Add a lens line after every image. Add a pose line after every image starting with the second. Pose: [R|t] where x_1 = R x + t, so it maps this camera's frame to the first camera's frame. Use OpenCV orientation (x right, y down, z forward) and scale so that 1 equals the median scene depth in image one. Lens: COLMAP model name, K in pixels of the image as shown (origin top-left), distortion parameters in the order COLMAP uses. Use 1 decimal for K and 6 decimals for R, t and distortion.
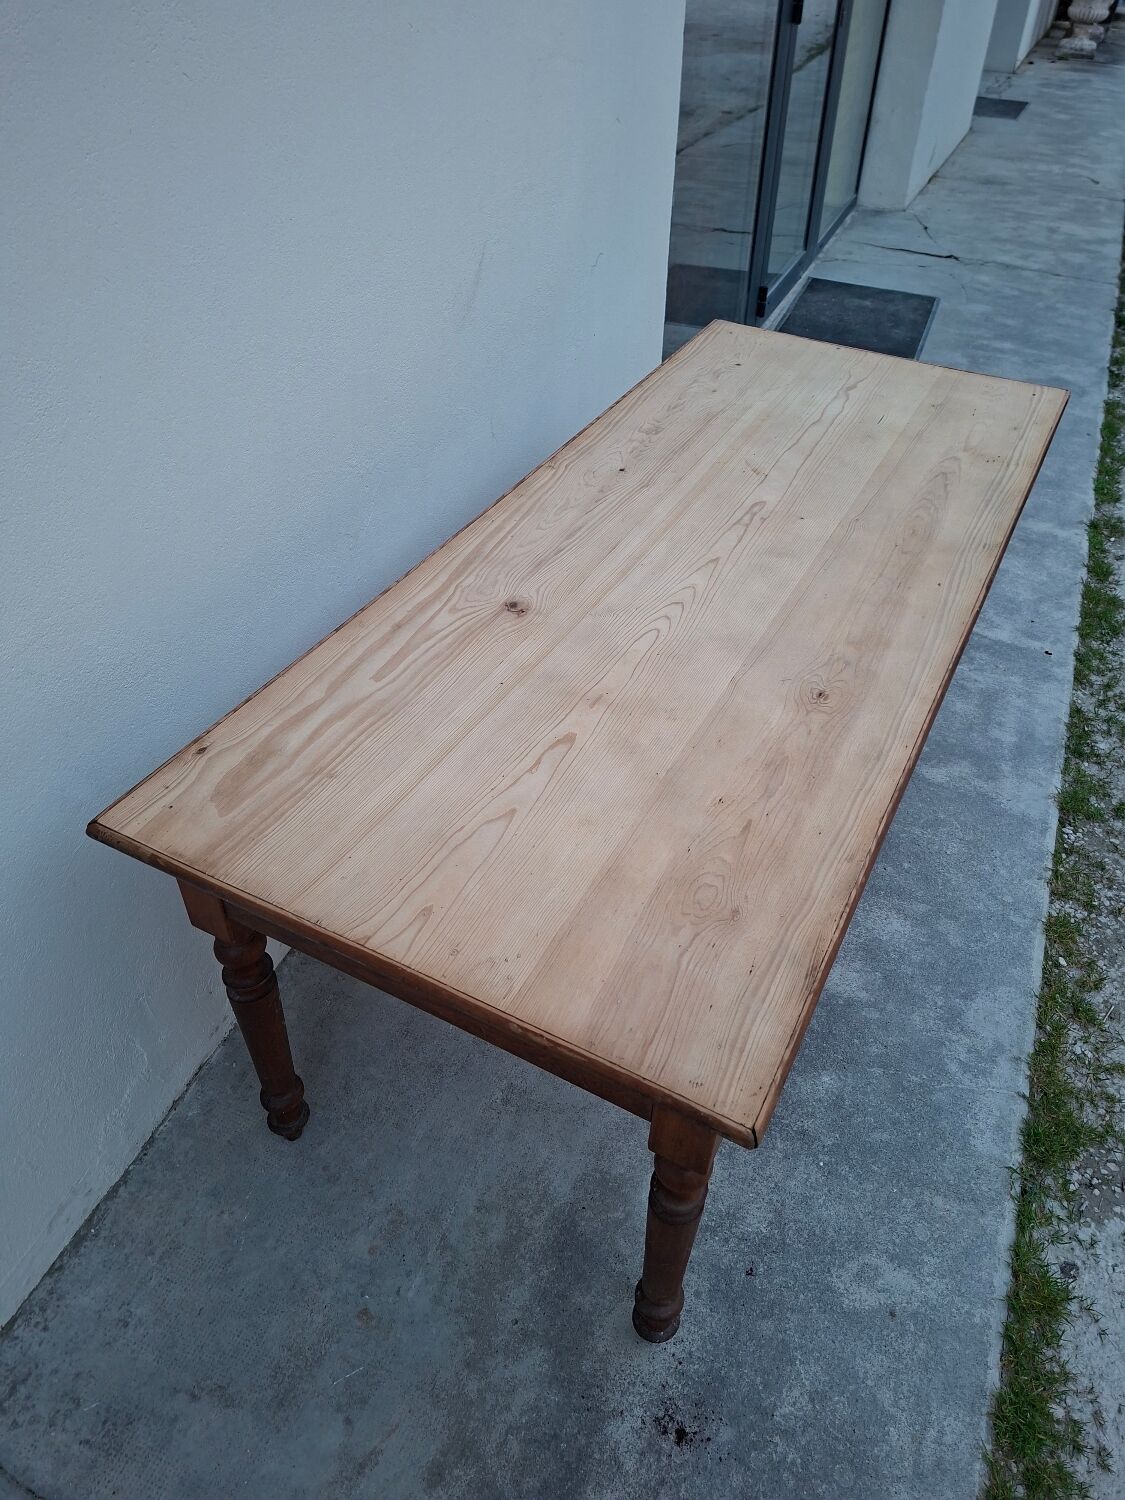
lens RADIAL K [[1036.9, 0, 567.9], [0, 1036.9, 764.4], [0, 0, 1]] dist [0.069355, -0.077072]
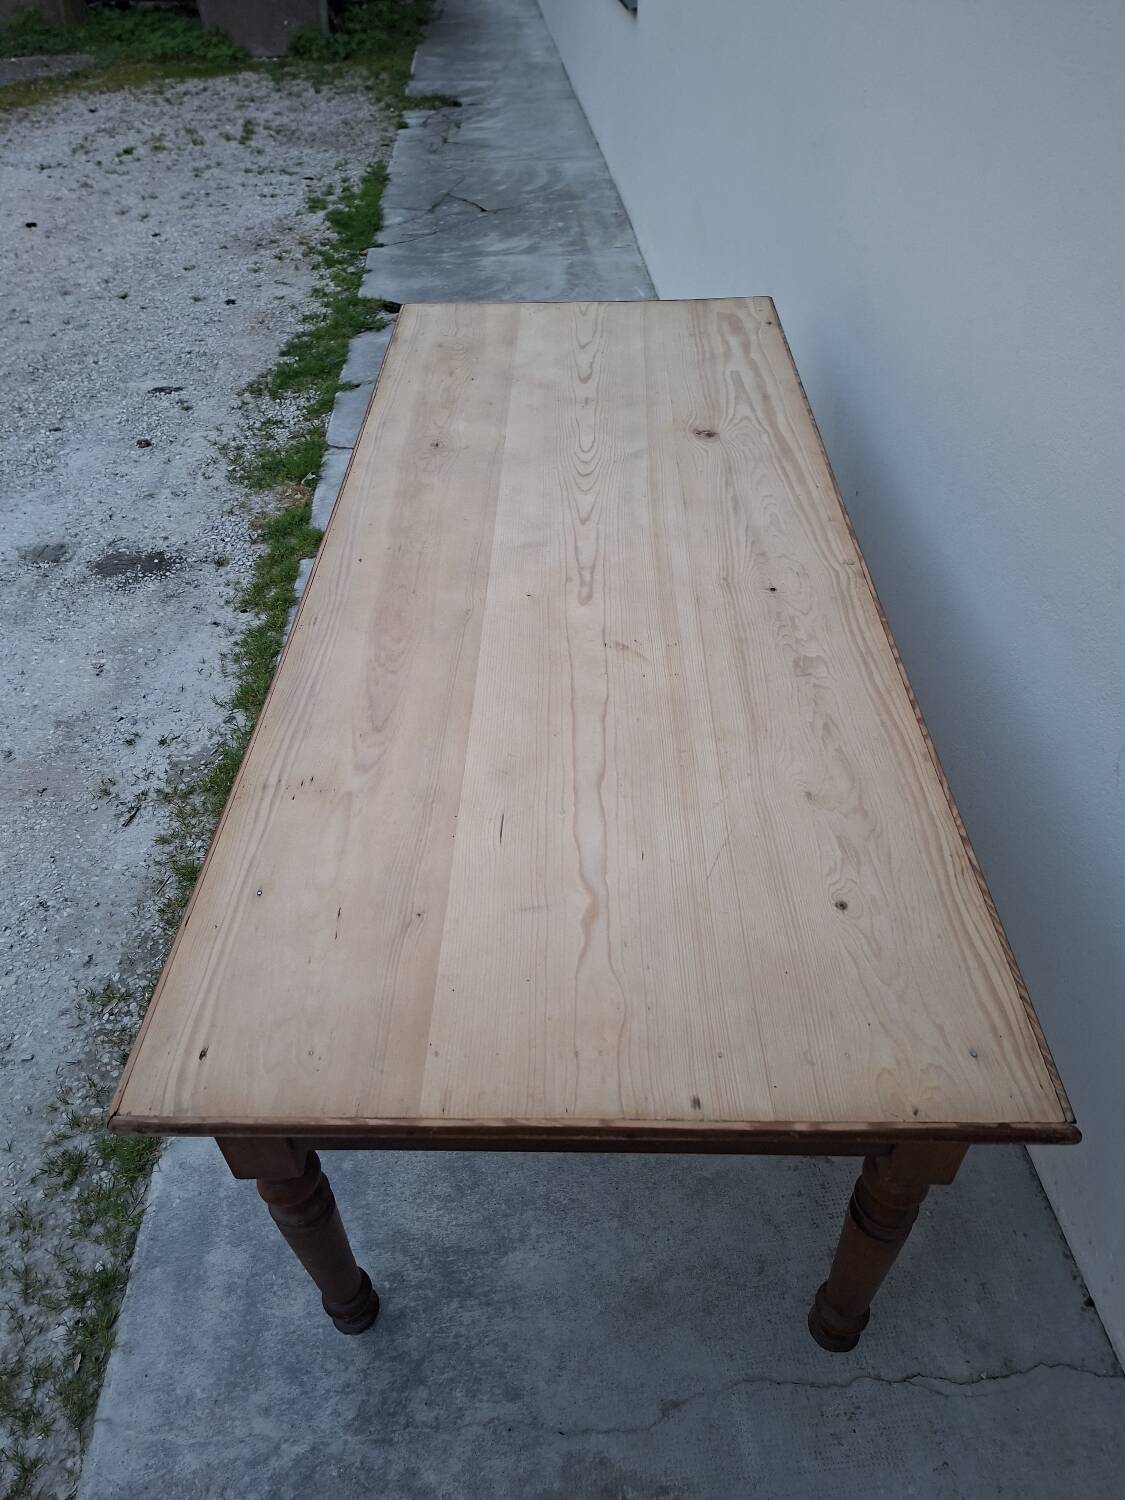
lens RADIAL K [[1030.5, 0, 562.6], [0, 1030.5, 763.9], [0, 0, 1]] dist [0.066516, -0.074093]
pose [[-0.894750, 0.298358, -0.332272, 0.507464], [-0.298709, 0.153232, 0.941962, -0.984197], [0.331957, 0.942073, -0.047982, 1.168751]]
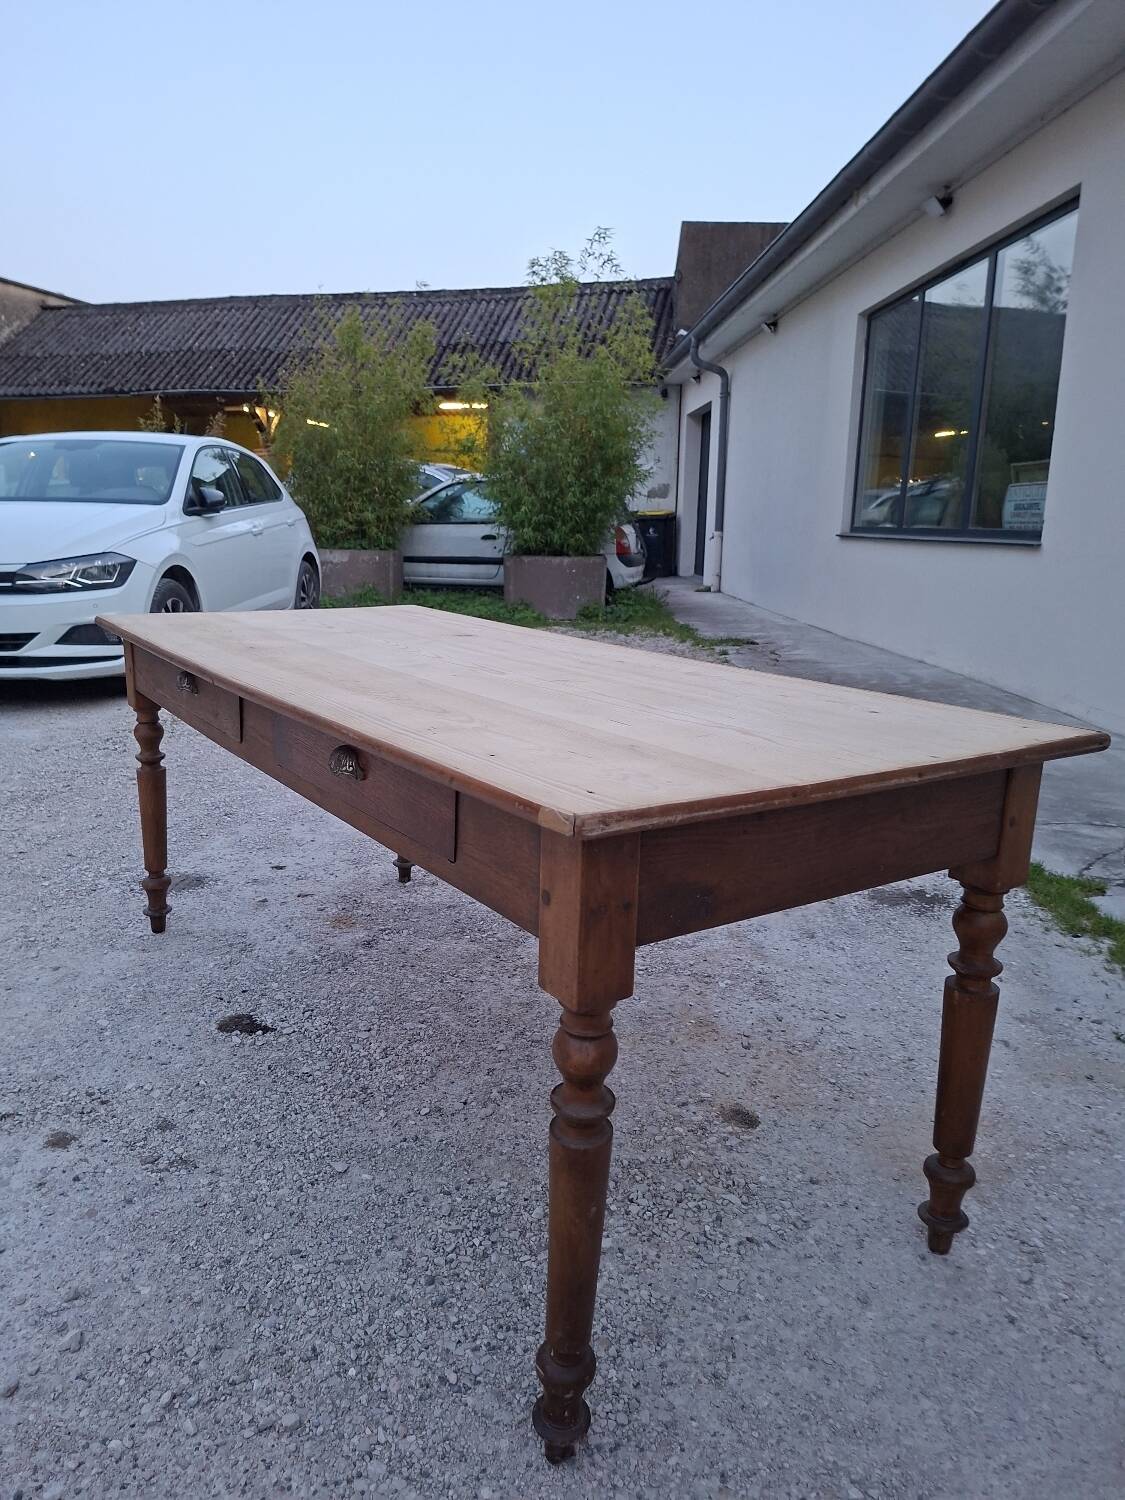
lens RADIAL K [[1026.7, 0, 560.1], [0, 1026.7, 746.3], [0, 0, 1]] dist [0.056678, -0.067944]
pose [[-0.476561, 0.159570, -0.864538, 0.988862], [-0.609822, 0.648341, 0.455819, -0.674993], [0.633251, 0.744440, -0.211665, 1.299748]]
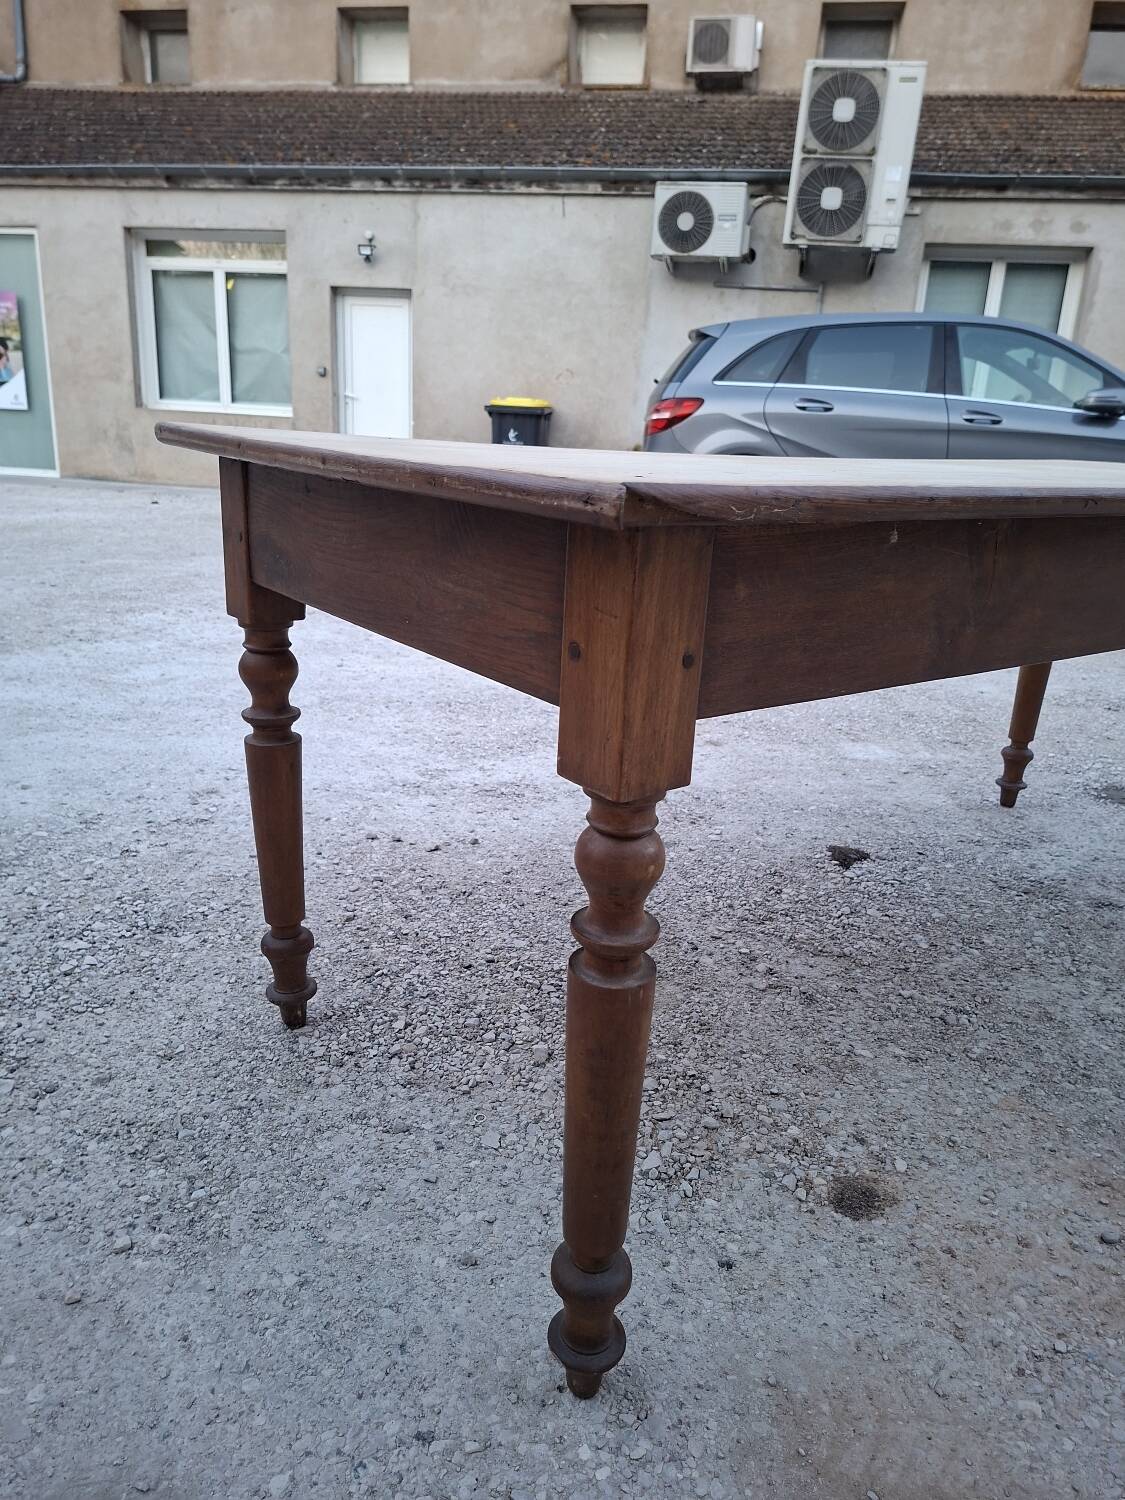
lens RADIAL K [[1038.8, 0, 559.6], [0, 1038.8, 741.8], [0, 0, 1]] dist [0.107118, -0.139757]
pose [[-0.899067, -0.191365, 0.393773, 0.068244], [0.235594, 0.546620, 0.803556, -0.802529], [-0.369017, 0.815221, -0.446364, 1.591177]]
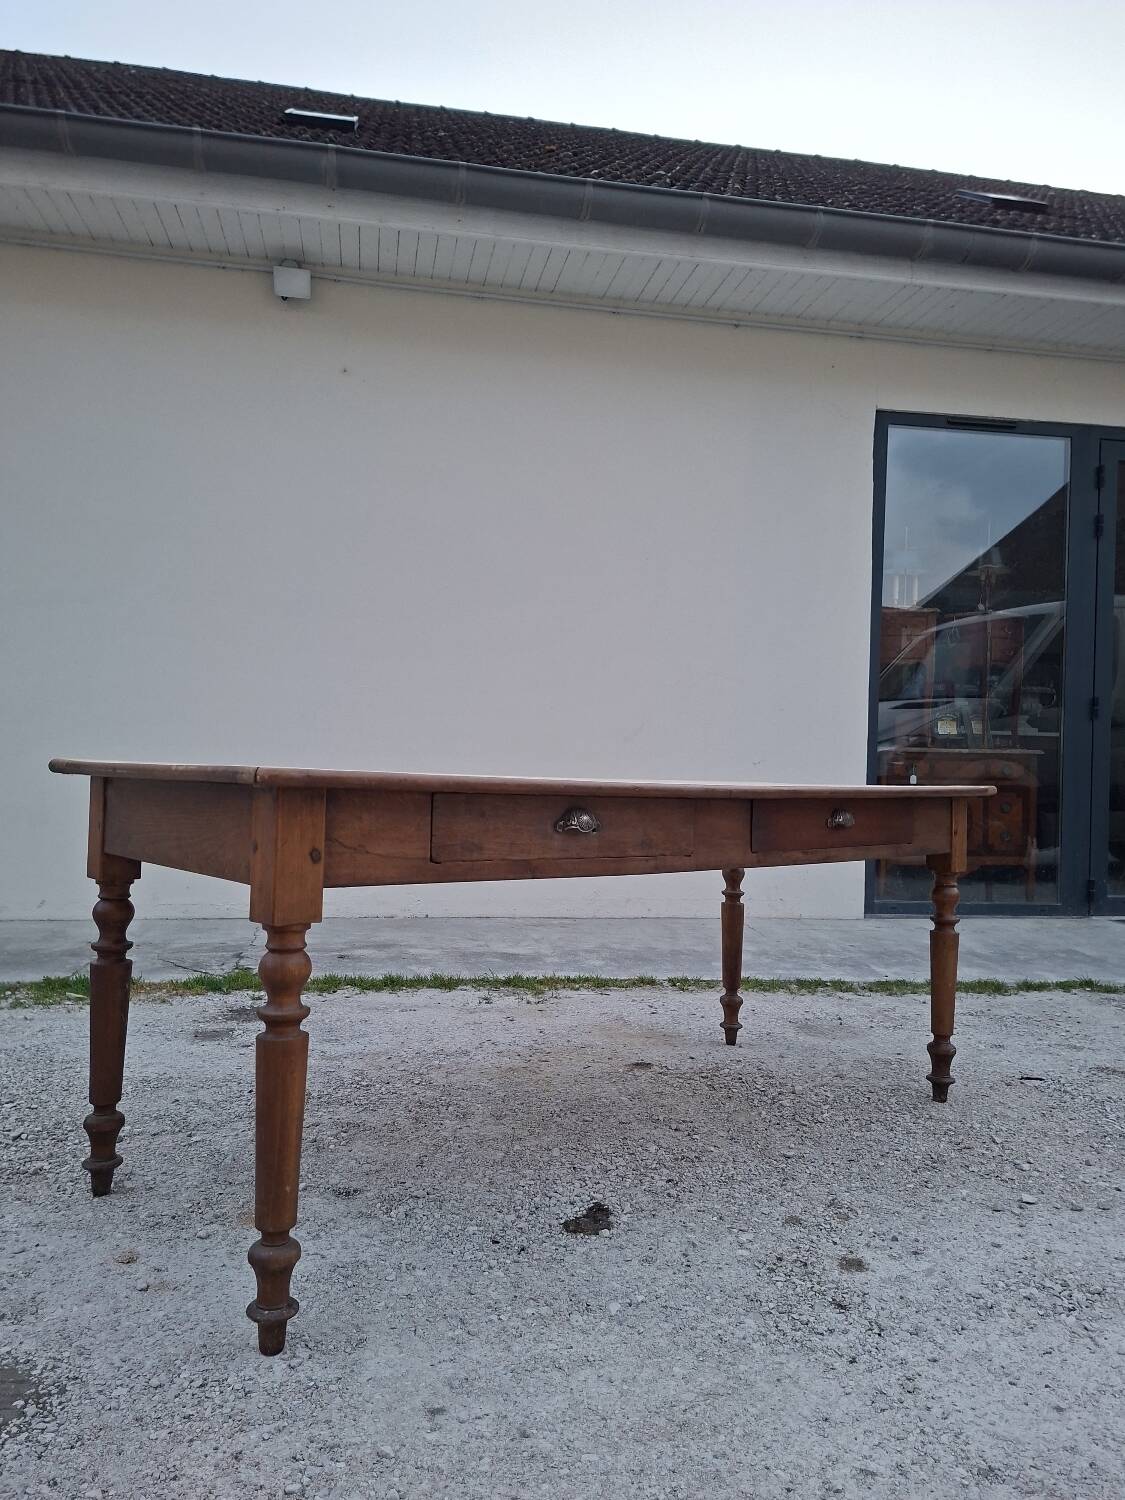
lens RADIAL K [[1035.8, 0, 546.5], [0, 1035.8, 741.1], [0, 0, 1]] dist [0.072614, -0.077040]
pose [[0.931135, -0.012583, -0.364458, 0.538663], [-0.244510, 0.719937, -0.649543, 0.585889], [0.270560, 0.693925, 0.667282, 0.079599]]
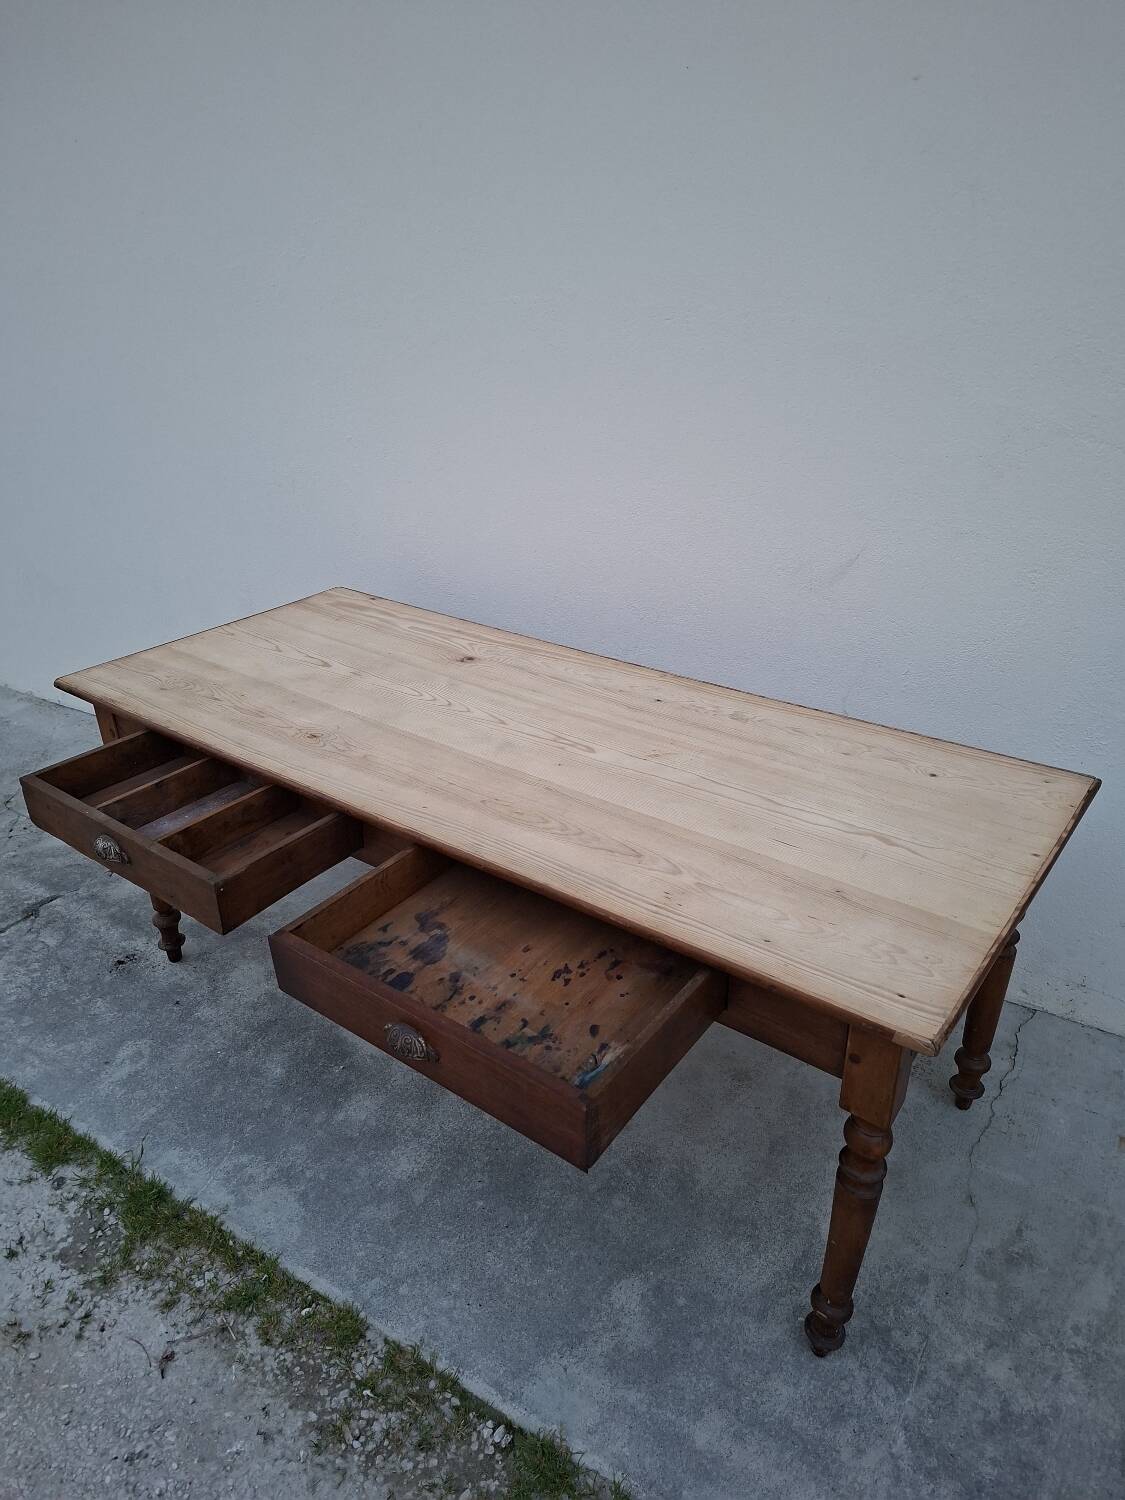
lens RADIAL K [[1033.4, 0, 575.5], [0, 1033.4, 732.8], [0, 0, 1]] dist [0.048714, -0.047651]
pose [[-0.154912, 0.408362, -0.899579, 1.154962], [-0.652298, 0.641587, 0.403576, -0.691522], [0.741964, 0.649312, 0.166984, 0.810947]]
